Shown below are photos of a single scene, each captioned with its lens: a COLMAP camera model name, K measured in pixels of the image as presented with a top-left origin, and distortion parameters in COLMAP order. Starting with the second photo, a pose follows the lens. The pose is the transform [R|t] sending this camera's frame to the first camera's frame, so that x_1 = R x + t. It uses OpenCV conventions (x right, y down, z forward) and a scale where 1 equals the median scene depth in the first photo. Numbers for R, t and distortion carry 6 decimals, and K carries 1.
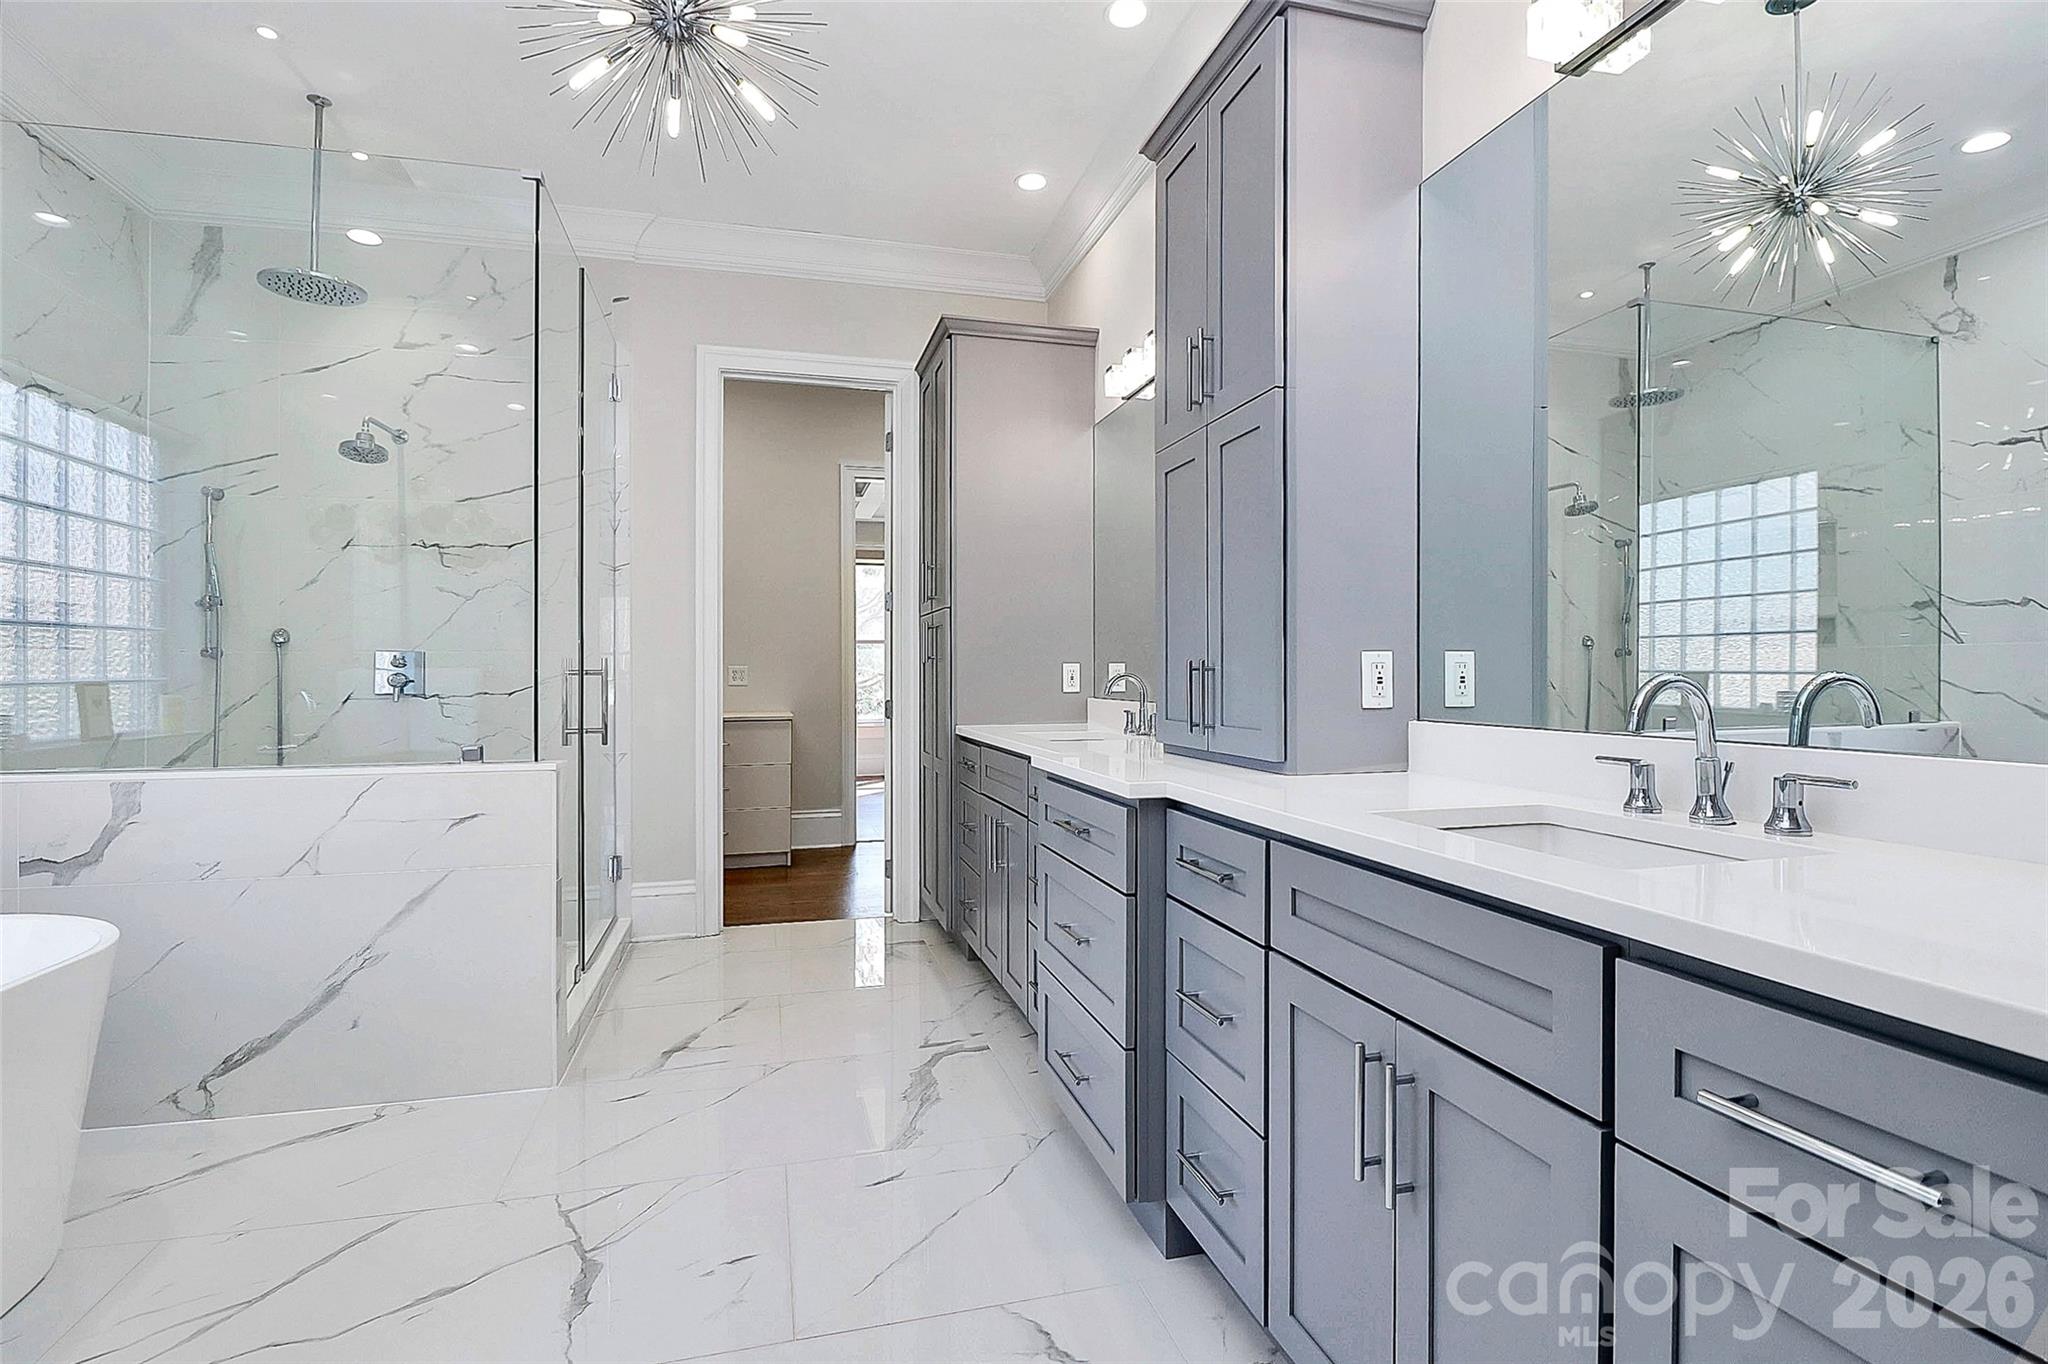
lens RADIAL K [[963.0, 0, 1022.4], [0, 963.0, 675.9], [0, 0, 1]] dist [-0.013209, -0.000926]
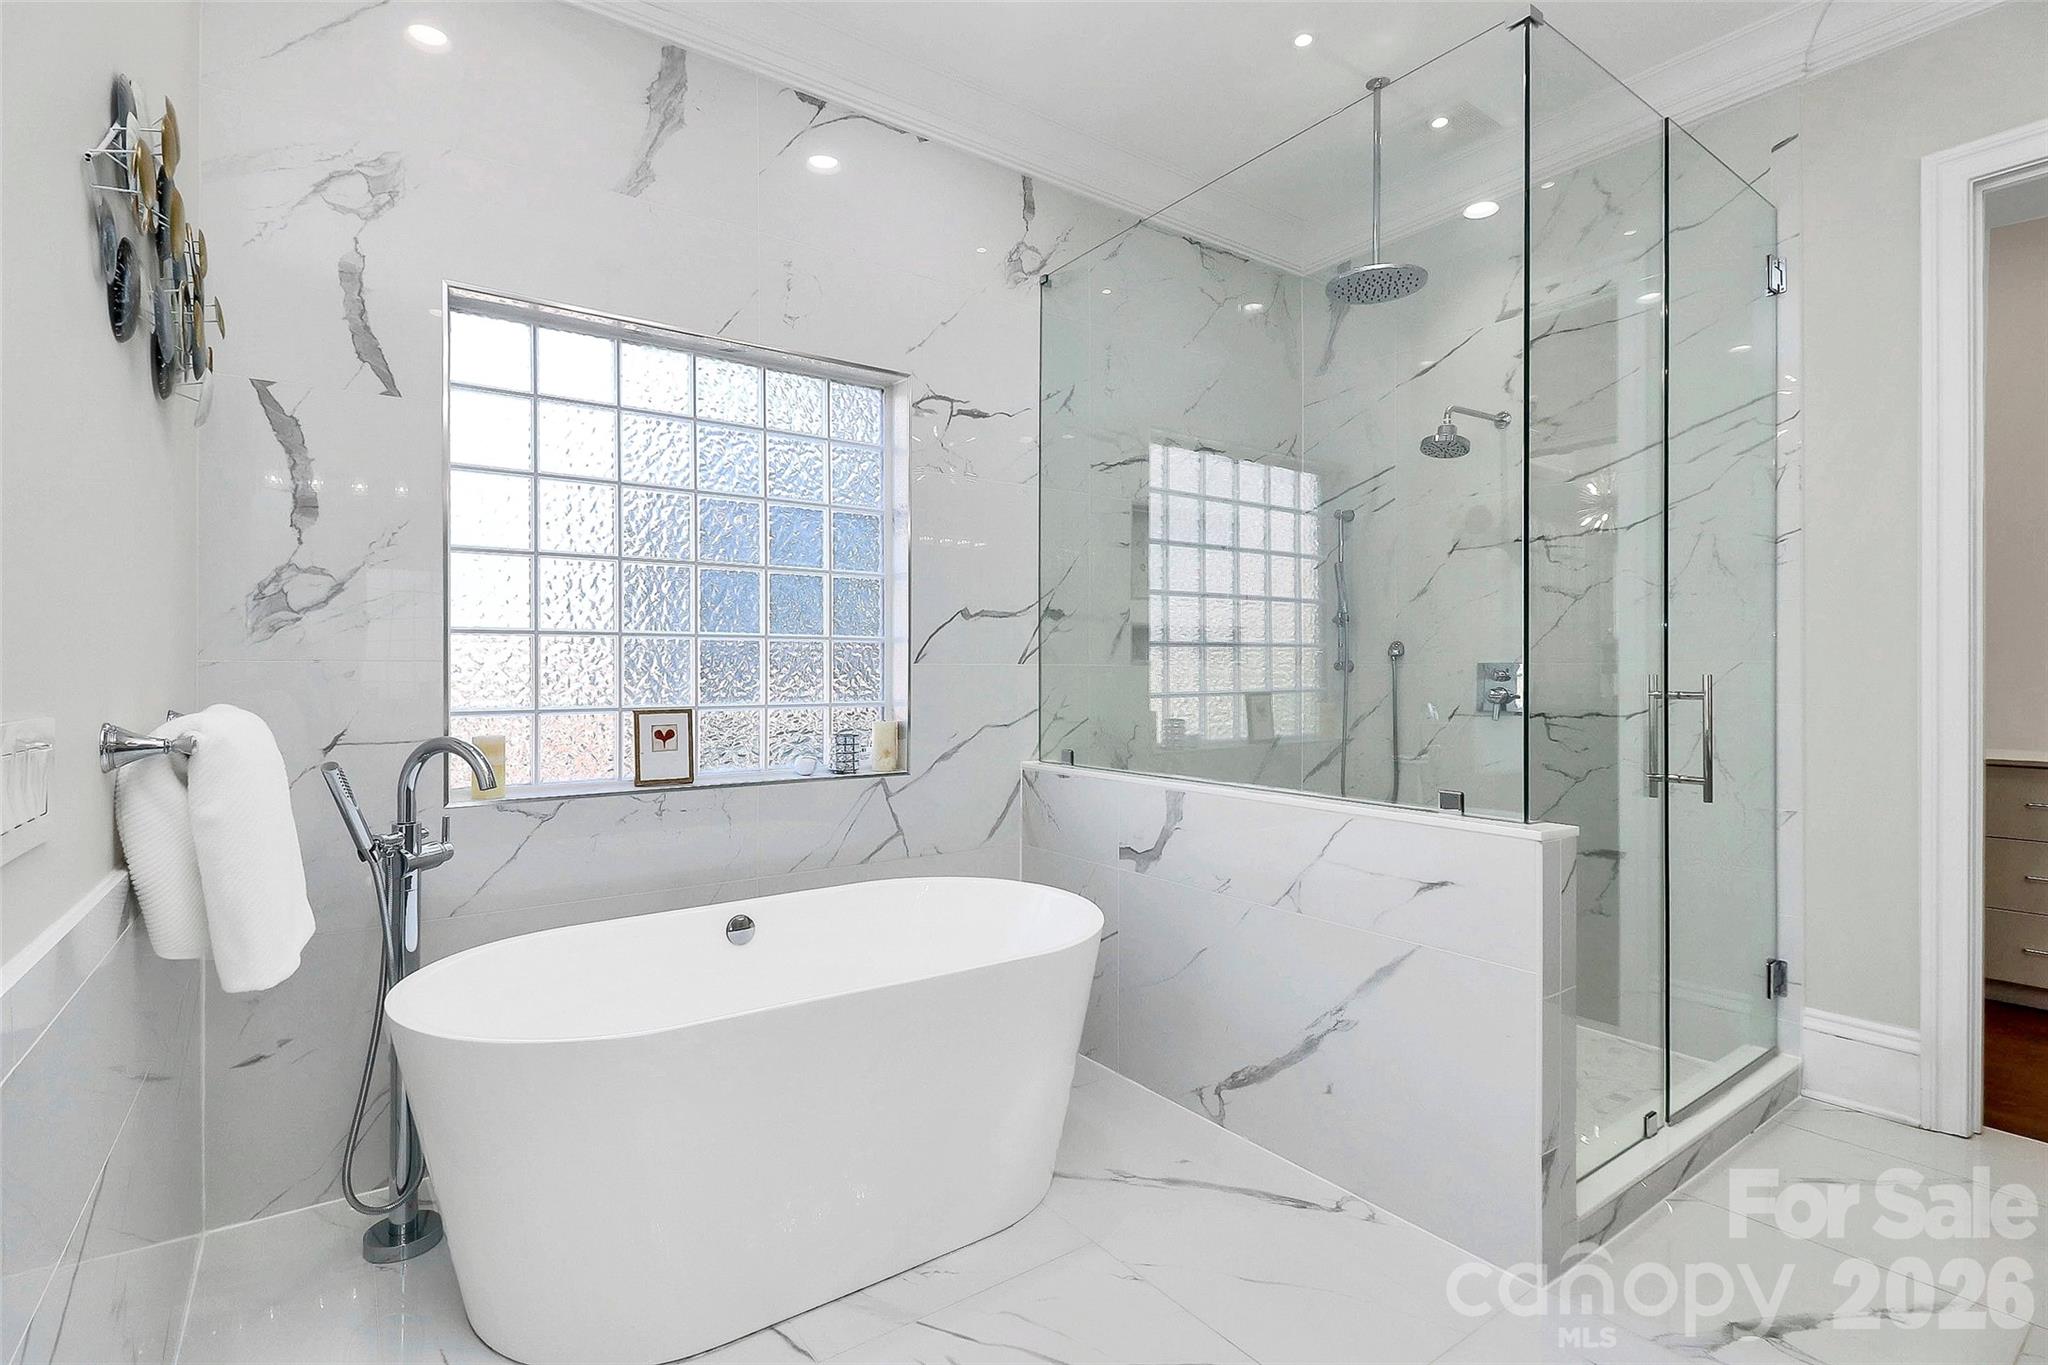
lens RADIAL K [[963.0, 0, 1025.5], [0, 963.0, 675.3], [0, 0, 1]] dist [-0.013209, -0.000926]
pose [[0.354668, 0.006975, -0.934966, 0.026750], [-0.006419, 0.999967, 0.005025, -0.018692], [0.934970, 0.004220, 0.354701, 0.316747]]
